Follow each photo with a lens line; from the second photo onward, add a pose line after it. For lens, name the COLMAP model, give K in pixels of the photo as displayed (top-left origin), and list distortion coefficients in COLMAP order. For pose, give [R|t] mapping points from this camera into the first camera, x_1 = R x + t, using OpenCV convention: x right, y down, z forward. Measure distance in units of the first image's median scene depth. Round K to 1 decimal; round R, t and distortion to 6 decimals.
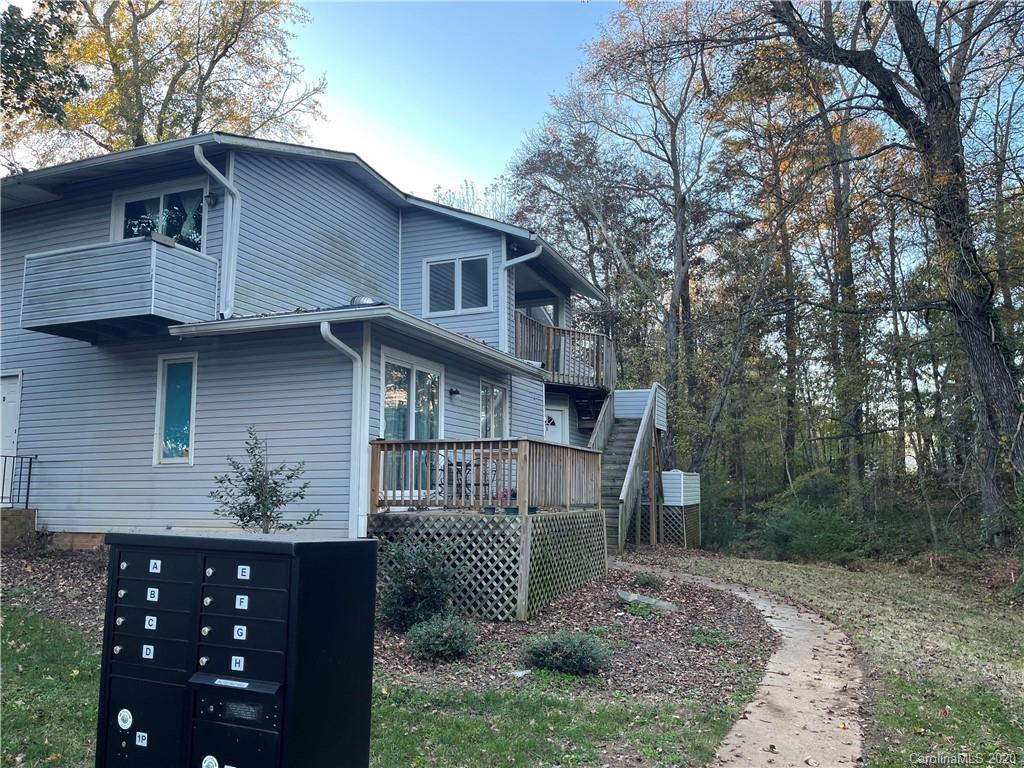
lens RADIAL K [[768.9, 0, 511.0], [0, 768.9, 384.3], [0, 0, 1]] dist [0.015902, -0.014280]
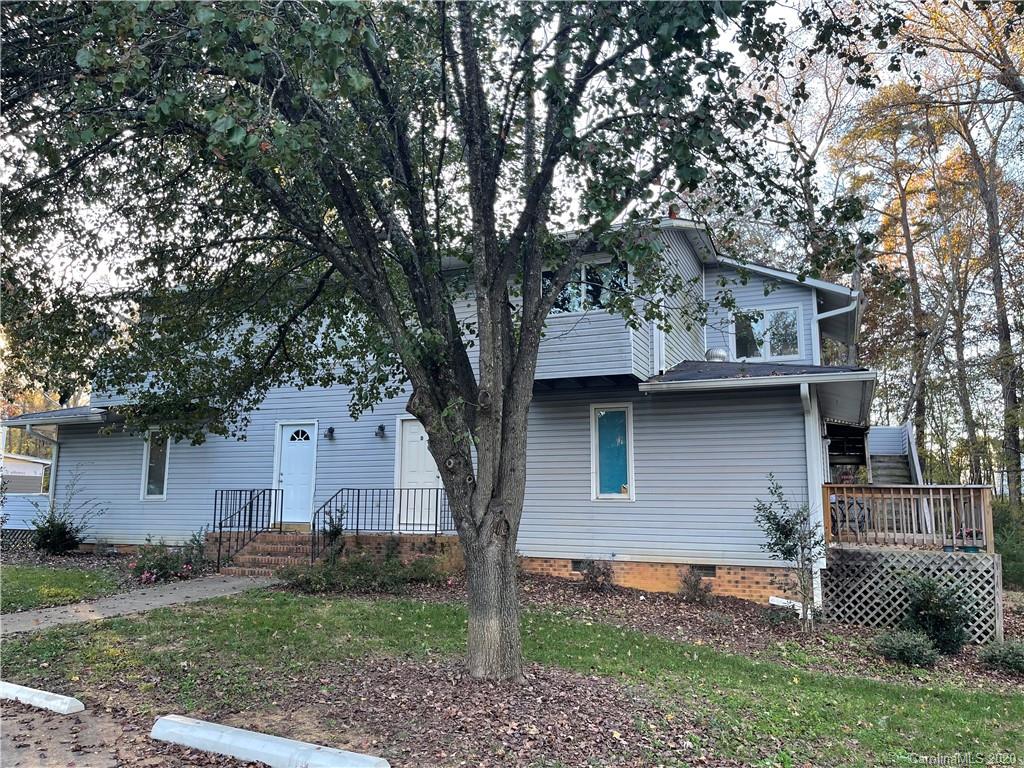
lens RADIAL K [[768.9, 0, 511.5], [0, 768.9, 385.8], [0, 0, 1]] dist [0.015902, -0.014280]
pose [[0.999299, 0.011925, -0.035488, -0.547198], [-0.012631, 0.999725, -0.019743, -0.041974], [0.035242, 0.020177, 0.999175, -0.160735]]
